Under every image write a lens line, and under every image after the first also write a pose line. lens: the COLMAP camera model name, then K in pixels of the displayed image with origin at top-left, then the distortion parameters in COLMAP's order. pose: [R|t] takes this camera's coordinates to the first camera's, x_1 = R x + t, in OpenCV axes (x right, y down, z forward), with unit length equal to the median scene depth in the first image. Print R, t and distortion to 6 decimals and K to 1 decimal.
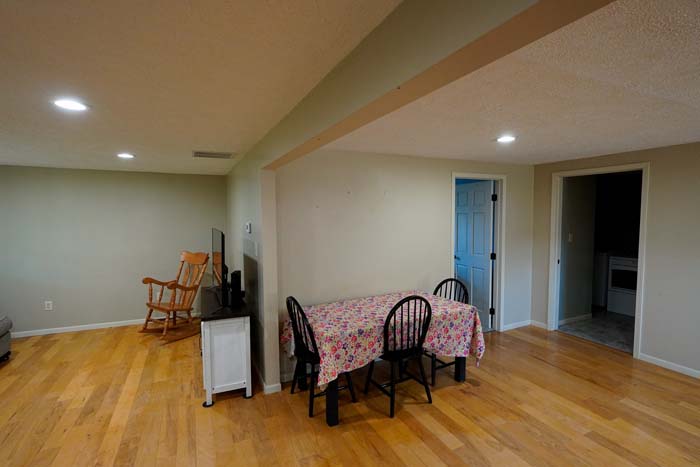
lens RADIAL K [[327.3, 0, 346.7], [0, 327.3, 234.3], [0, 0, 1]] dist [-0.010724, 0.007574]
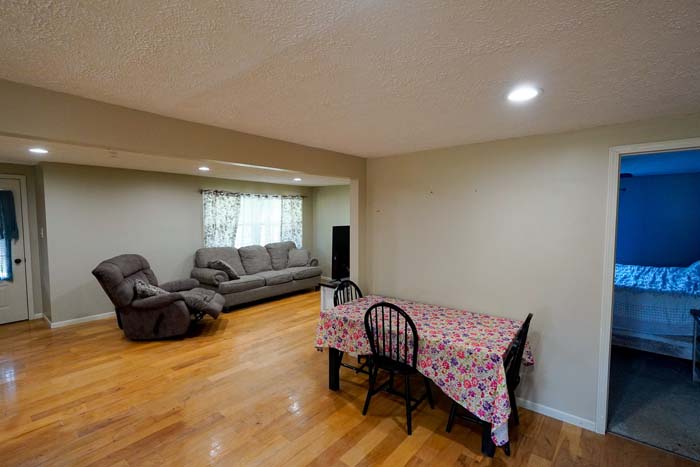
lens RADIAL K [[327.3, 0, 352.2], [0, 327.3, 232.2], [0, 0, 1]] dist [-0.010724, 0.007574]
pose [[0.425340, 0.061523, -0.902940, 0.884718], [-0.062871, 0.997285, 0.038336, -0.038136], [0.902847, 0.040463, 0.428053, 0.446323]]
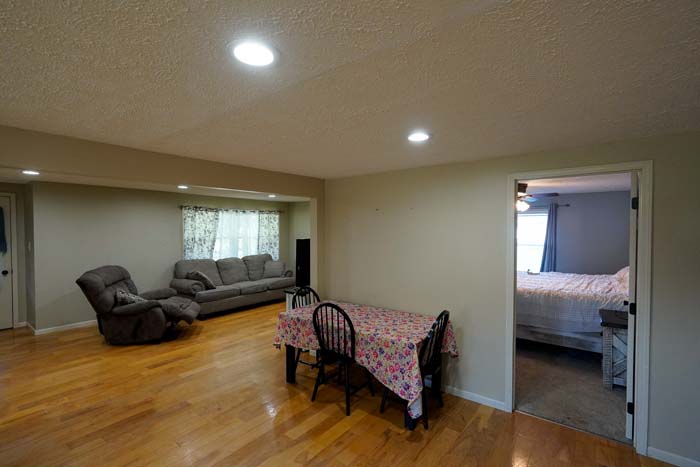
lens RADIAL K [[327.3, 0, 349.2], [0, 327.3, 231.9], [0, 0, 1]] dist [-0.010724, 0.007574]
pose [[0.448699, 0.023042, -0.893386, 1.088353], [-0.060428, 0.998162, -0.004605, -0.046826], [0.891638, 0.056052, 0.449267, 0.485980]]
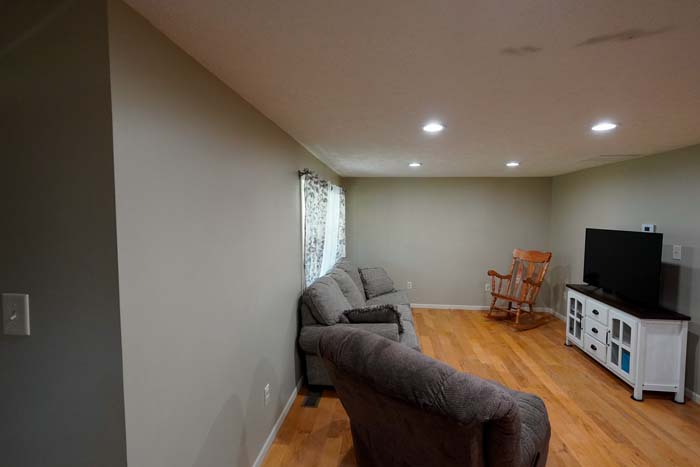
lens RADIAL K [[327.3, 0, 371.4], [0, 327.3, 230.8], [0, 0, 1]] dist [-0.010724, 0.007574]
pose [[0.870791, 0.027539, -0.490882, -0.633568], [-0.033563, 0.999431, -0.003469, 0.019916], [0.490507, 0.019496, 0.871219, -0.307443]]
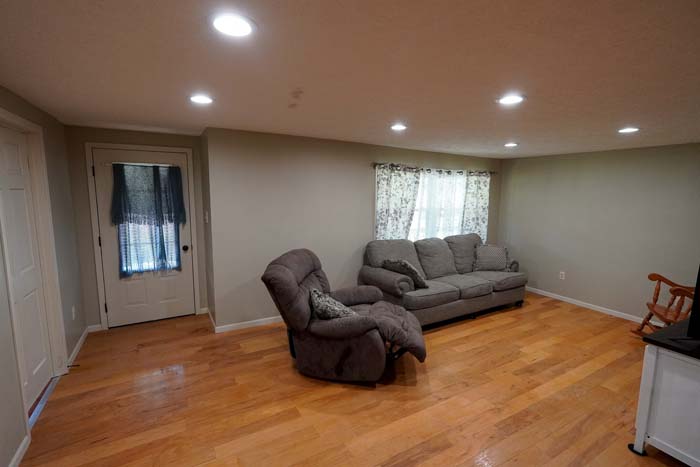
lens RADIAL K [[327.3, 0, 353.5], [0, 327.3, 229.7], [0, 0, 1]] dist [-0.010724, 0.007574]
pose [[0.090523, 0.118322, -0.988841, 0.195820], [-0.074193, 0.990959, 0.111783, -0.019702], [0.993127, 0.063246, 0.098483, 0.230960]]
